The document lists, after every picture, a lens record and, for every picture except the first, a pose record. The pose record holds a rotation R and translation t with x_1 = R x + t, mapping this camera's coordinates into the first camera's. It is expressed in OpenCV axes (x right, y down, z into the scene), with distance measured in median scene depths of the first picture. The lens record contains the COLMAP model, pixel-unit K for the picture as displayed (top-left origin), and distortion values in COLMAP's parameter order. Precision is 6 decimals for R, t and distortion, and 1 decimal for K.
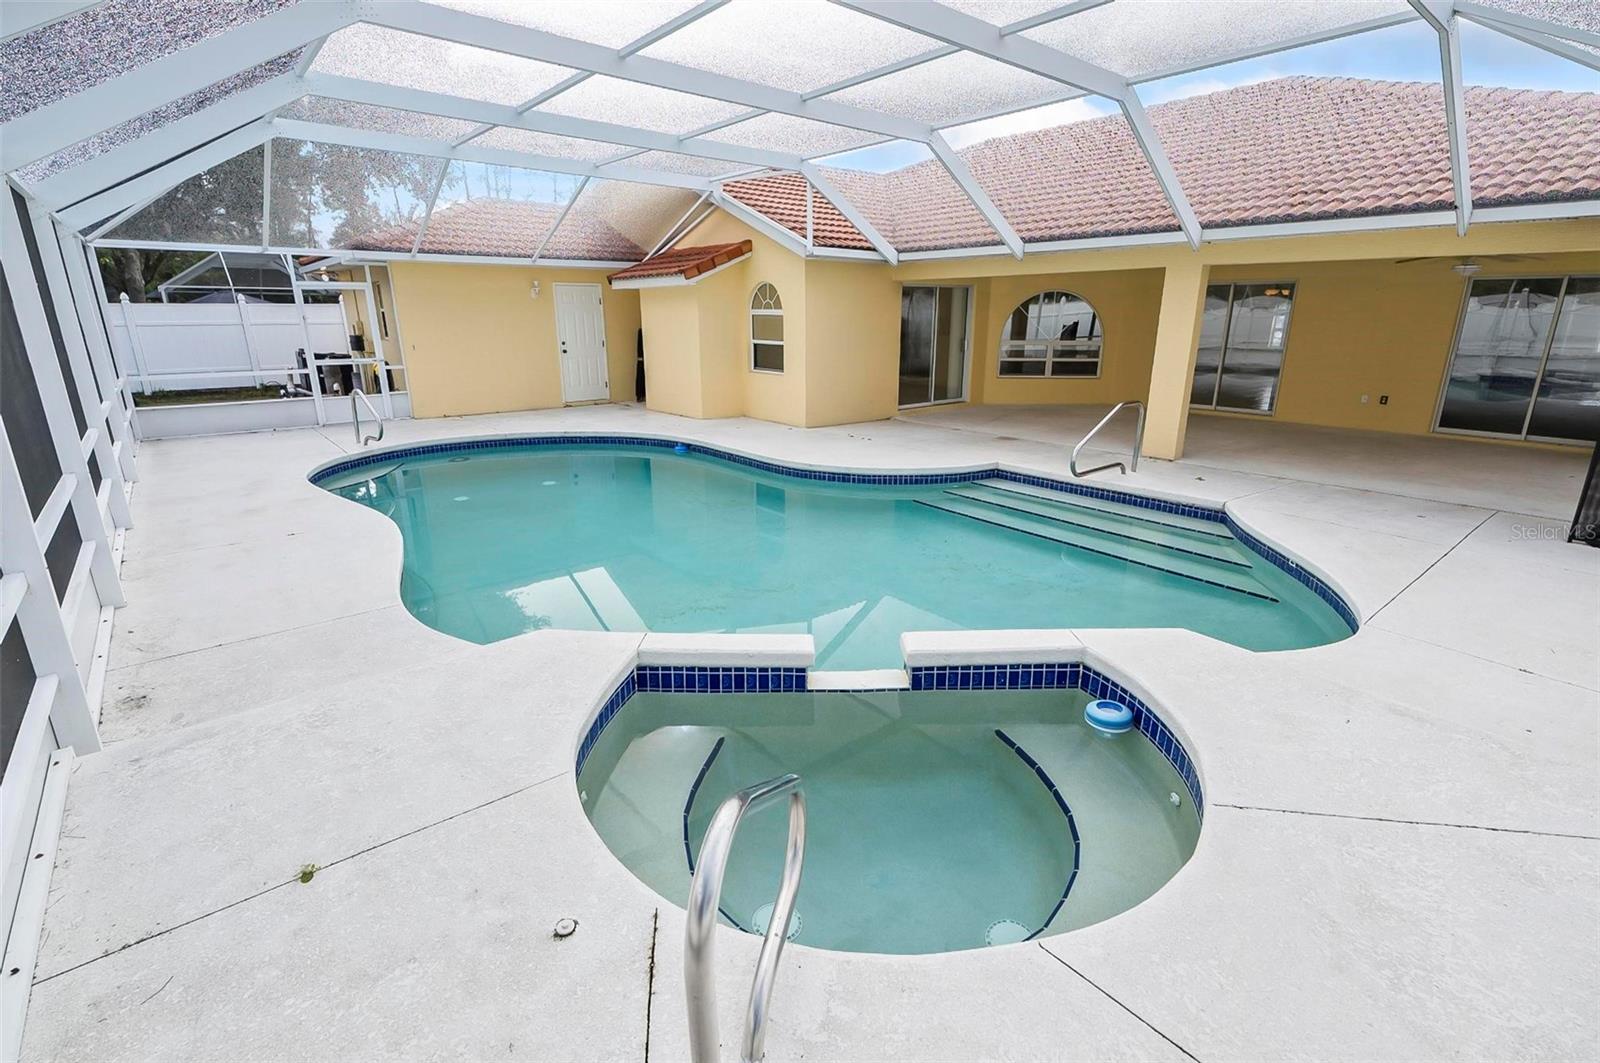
lens RADIAL K [[745.8, 0, 797.0], [0, 745.8, 526.1], [0, 0, 1]] dist [-0.009848, 0.000233]
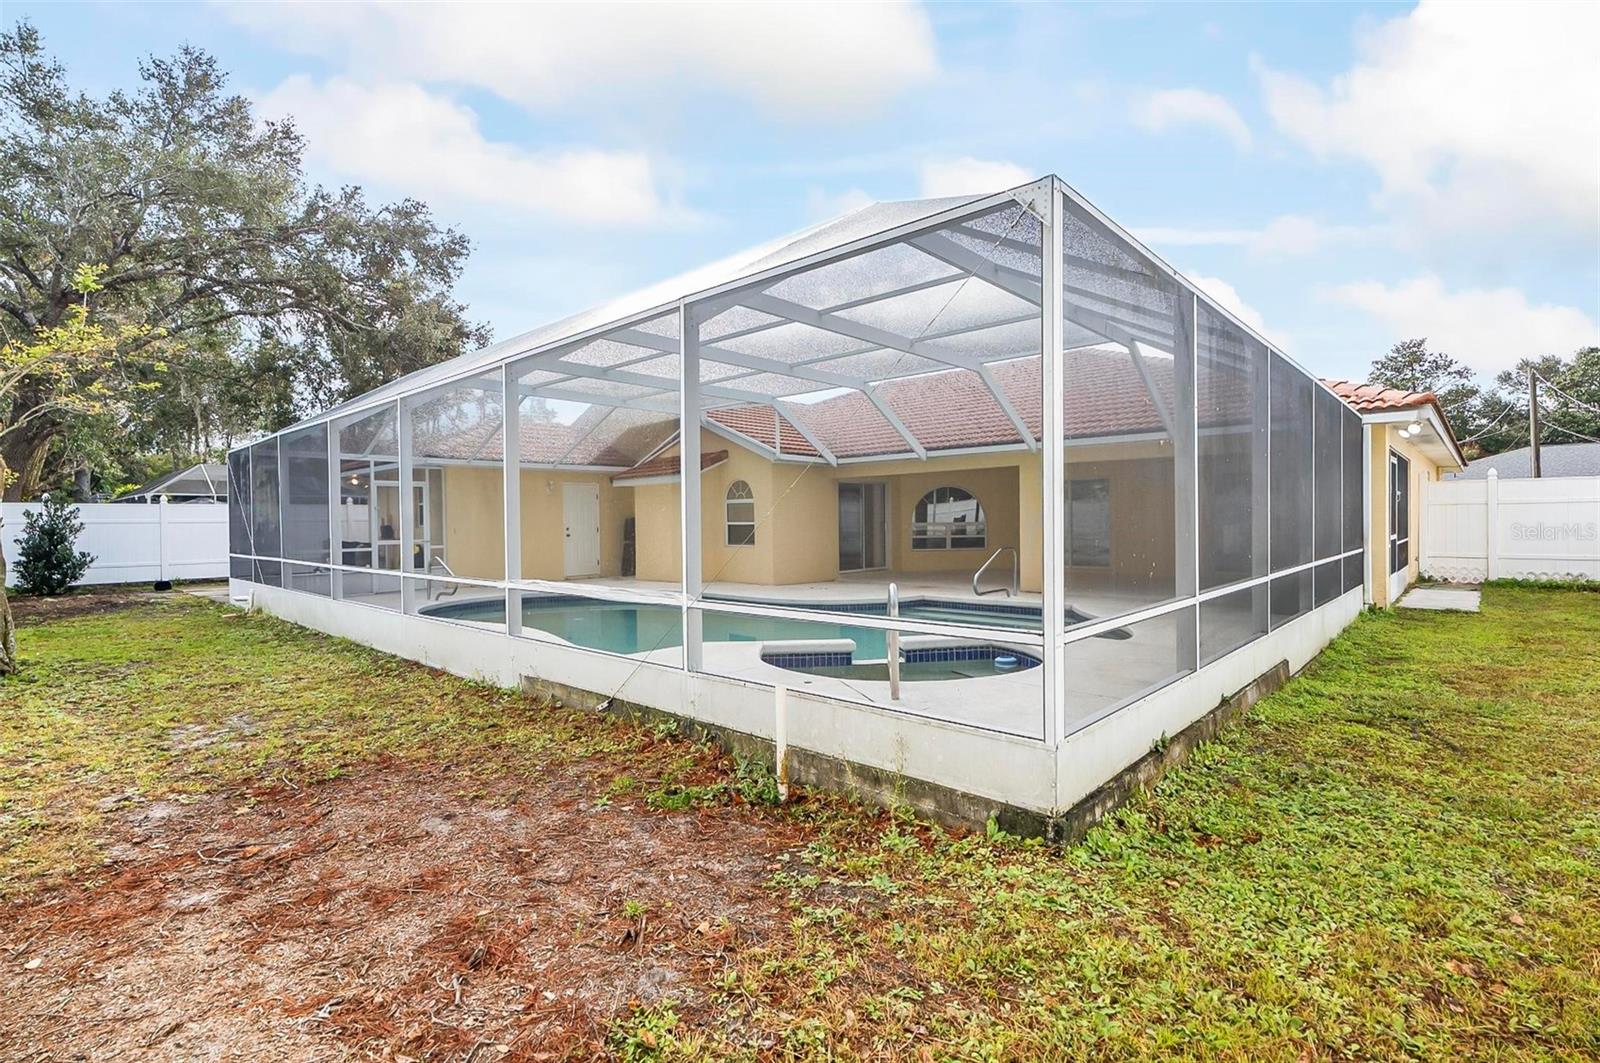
lens RADIAL K [[745.8, 0, 800.8], [0, 745.8, 528.5], [0, 0, 1]] dist [-0.009848, 0.000233]
pose [[0.991107, -0.014612, 0.132261, -0.111734], [0.048991, 0.964205, -0.260592, 0.113195], [-0.123719, 0.264754, 0.956347, -0.275356]]
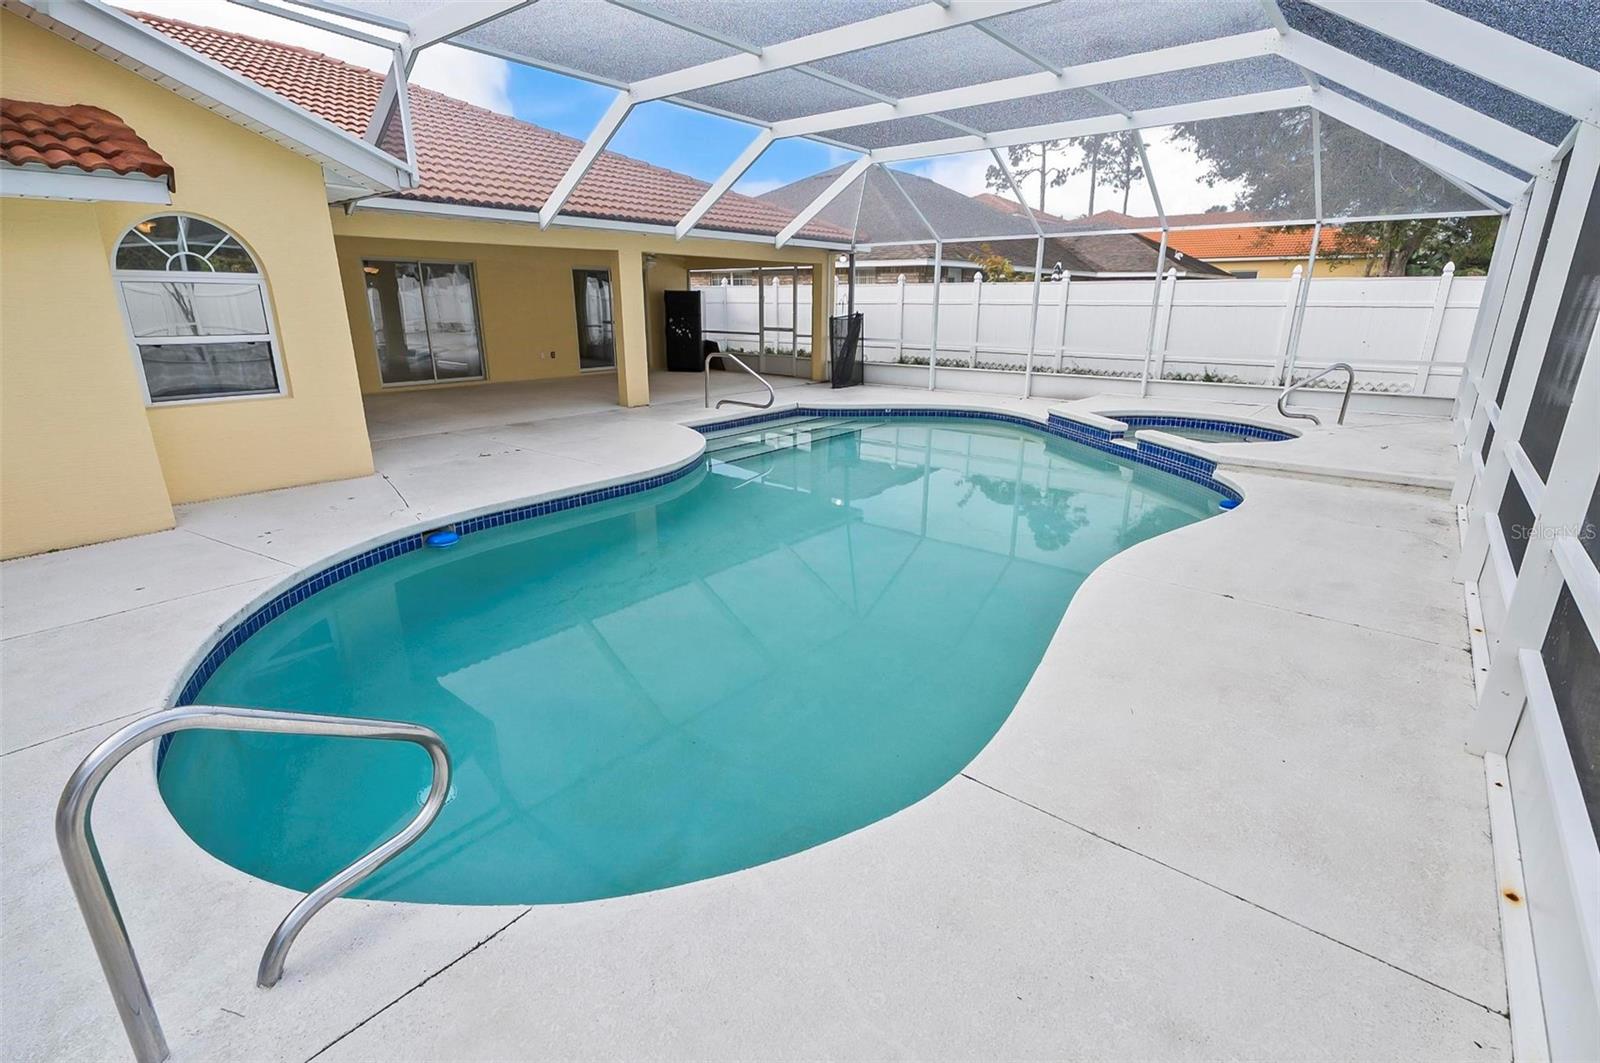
lens RADIAL K [[745.8, 0, 810.3], [0, 745.8, 532.9], [0, 0, 1]] dist [-0.009848, 0.000233]
pose [[-0.195230, -0.293690, 0.935752, -0.647095], [0.268962, 0.901499, 0.339054, -0.199545], [-0.943157, 0.317876, -0.097008, 0.741289]]
